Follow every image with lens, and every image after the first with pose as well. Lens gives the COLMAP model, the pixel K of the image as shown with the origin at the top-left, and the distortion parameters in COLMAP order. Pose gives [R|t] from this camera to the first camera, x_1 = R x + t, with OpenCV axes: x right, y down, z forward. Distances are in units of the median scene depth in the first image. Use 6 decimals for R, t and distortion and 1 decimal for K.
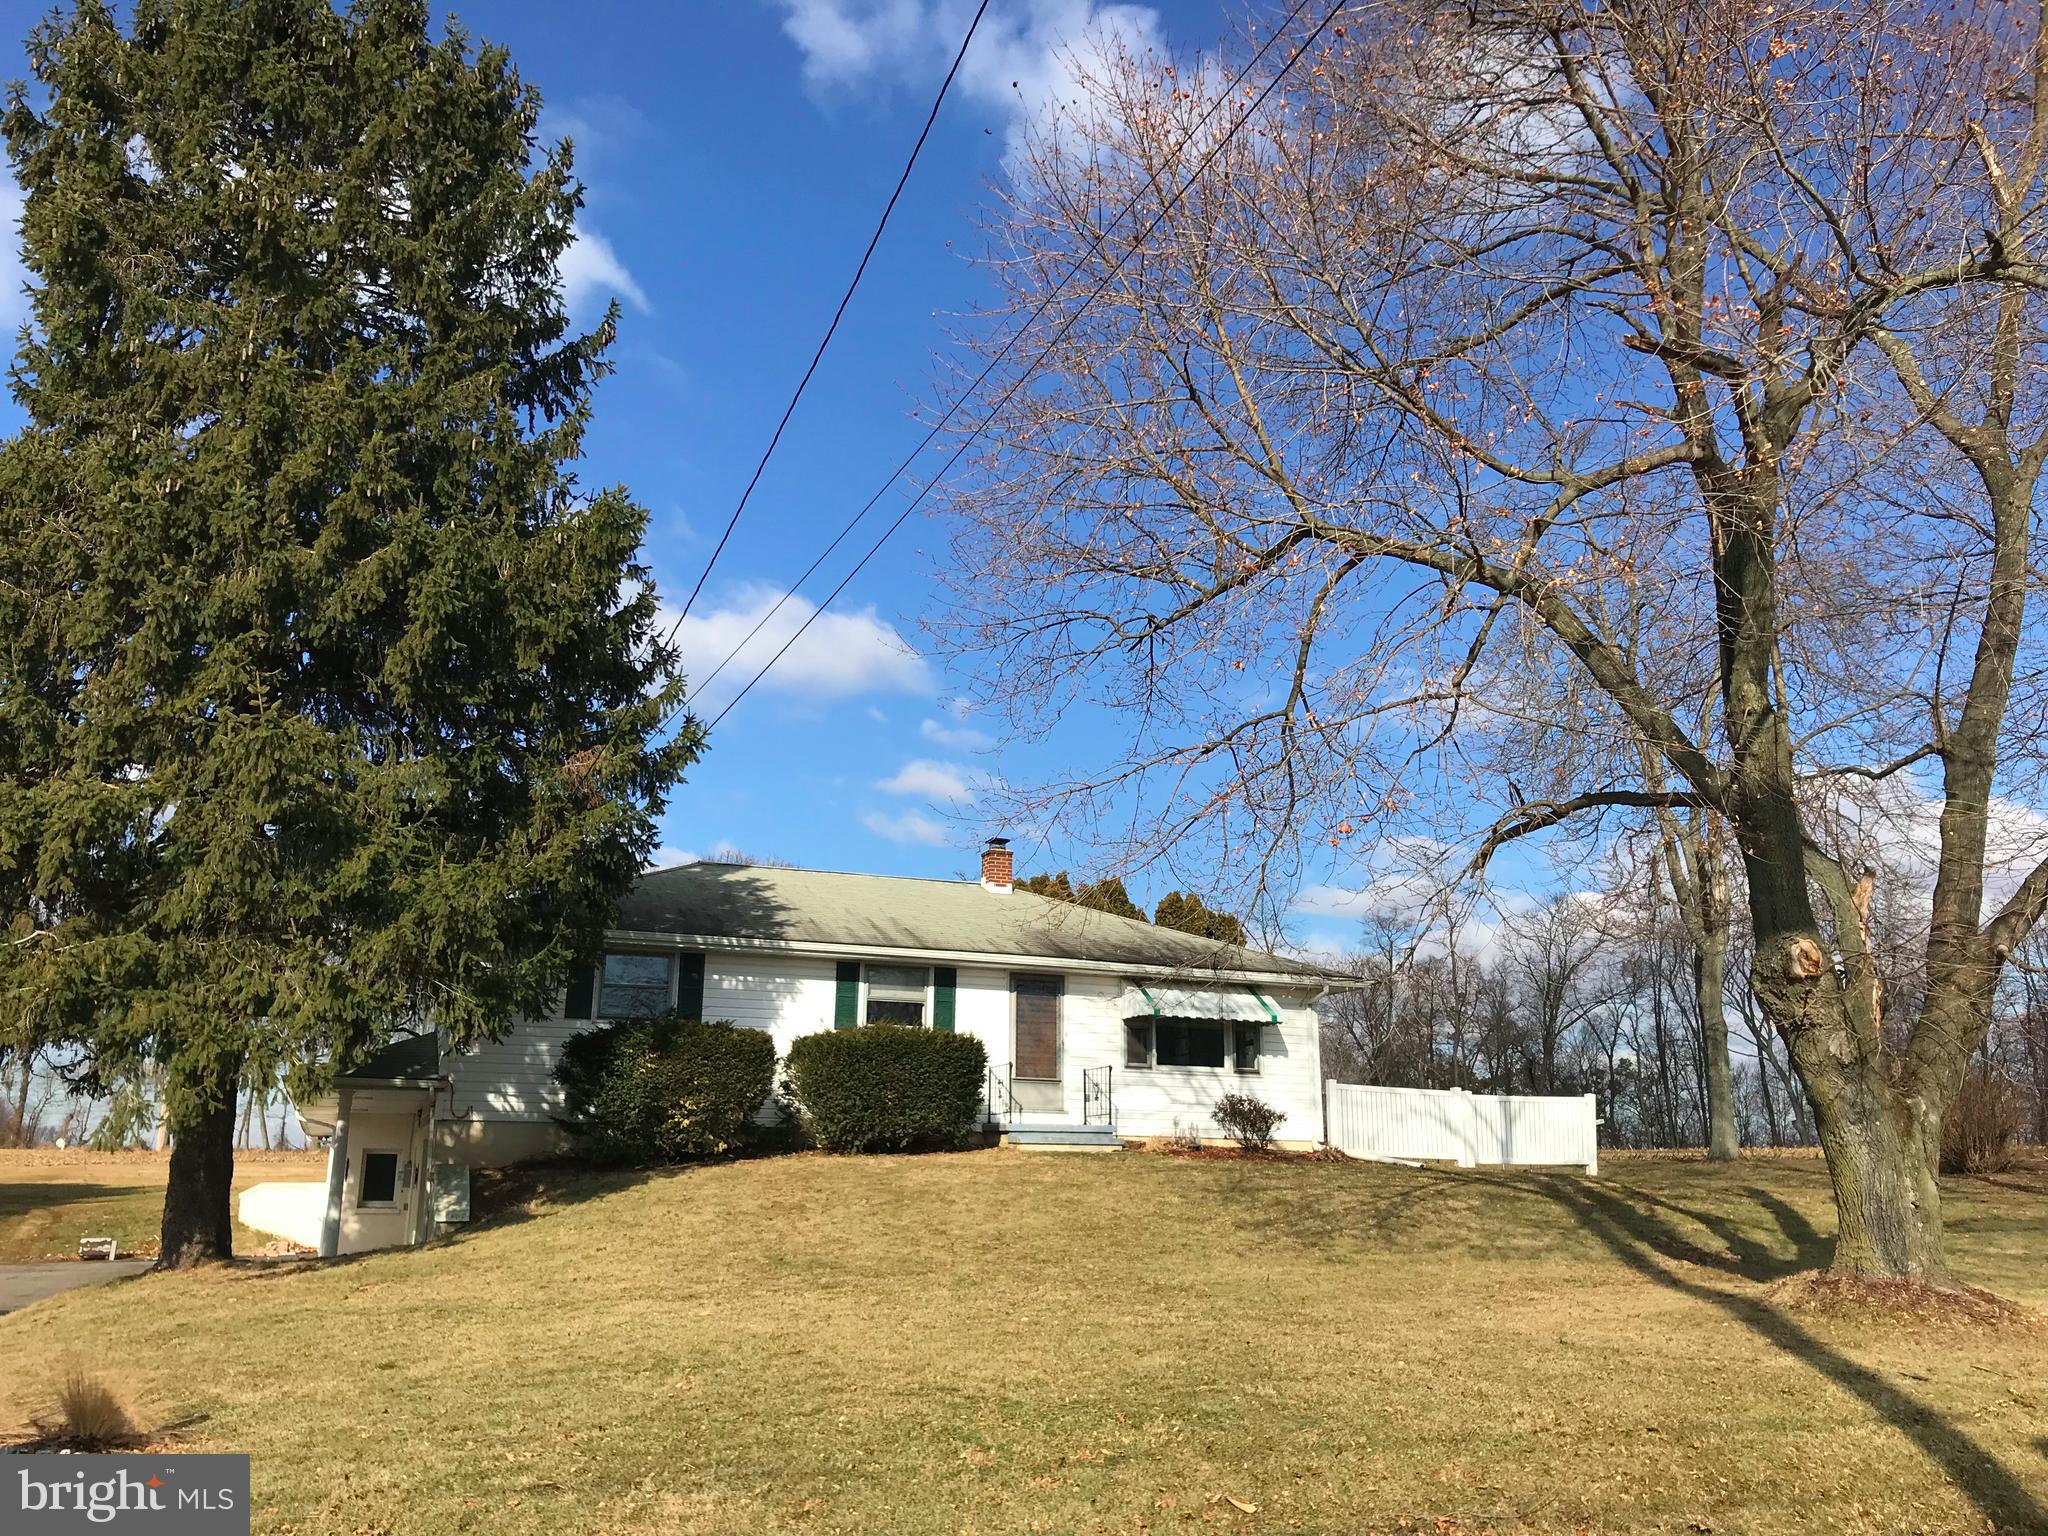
lens RADIAL K [[1697.6, 0, 1013.6], [0, 1697.6, 764.1], [0, 0, 1]] dist [0.019934, 0.038820]
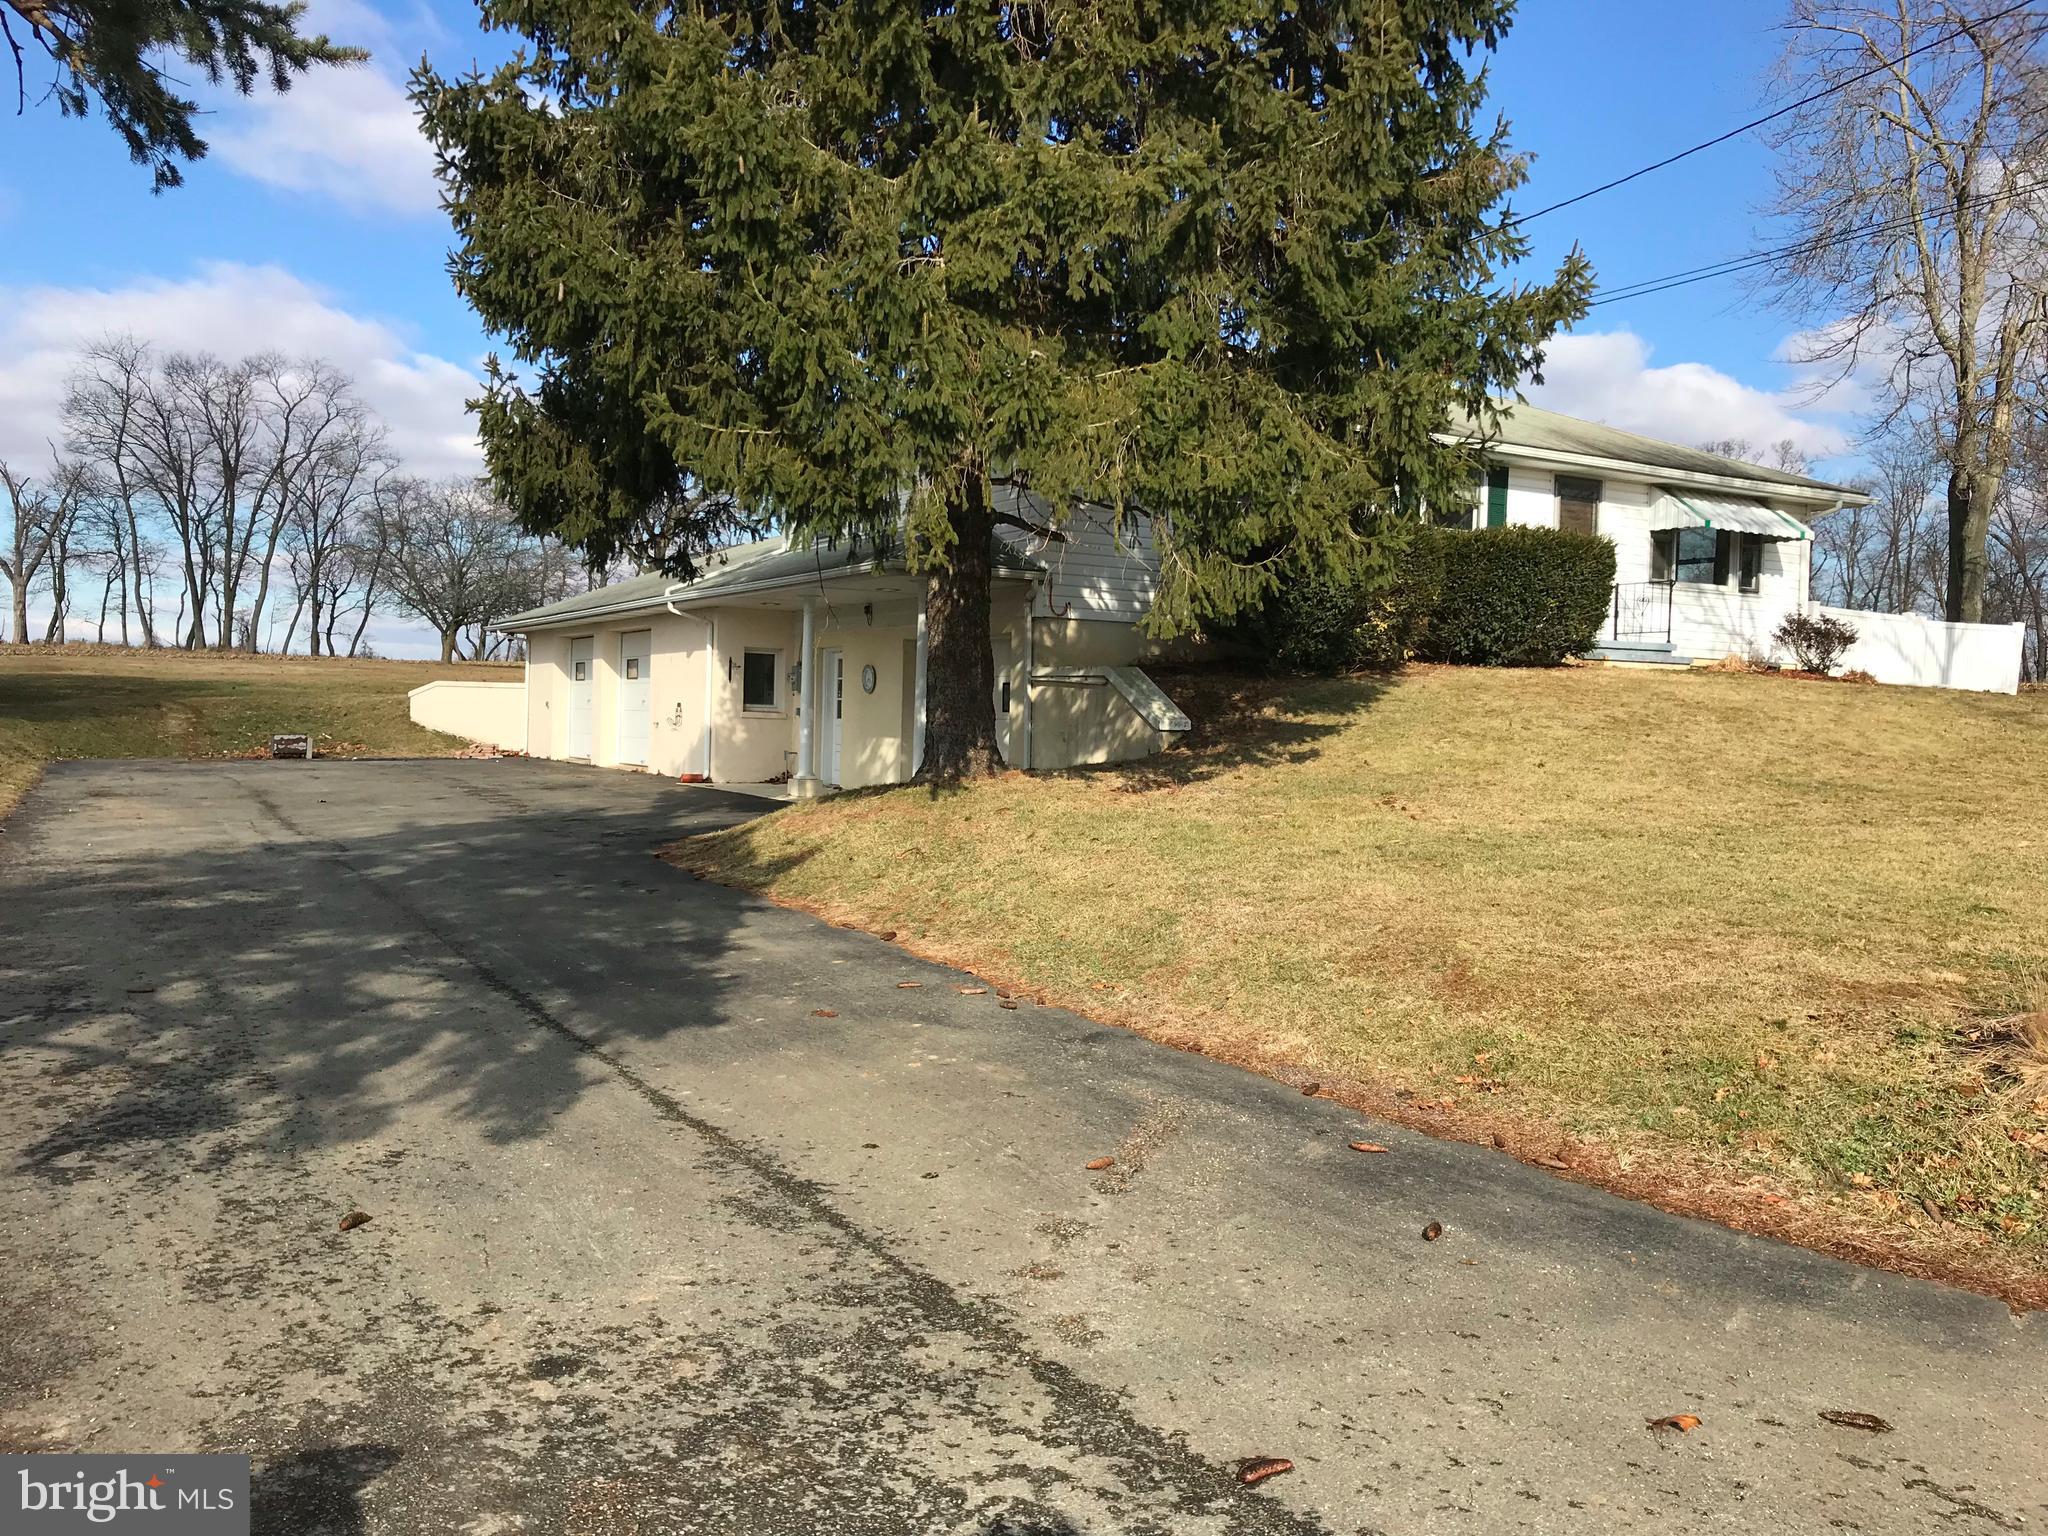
lens RADIAL K [[1697.6, 0, 1035.4], [0, 1697.6, 762.5], [0, 0, 1]] dist [0.019934, 0.038820]
pose [[0.988032, 0.013589, 0.153648, -0.406150], [-0.055236, 0.961223, 0.270183, 0.040116], [-0.144018, -0.275437, 0.950470, 0.135833]]
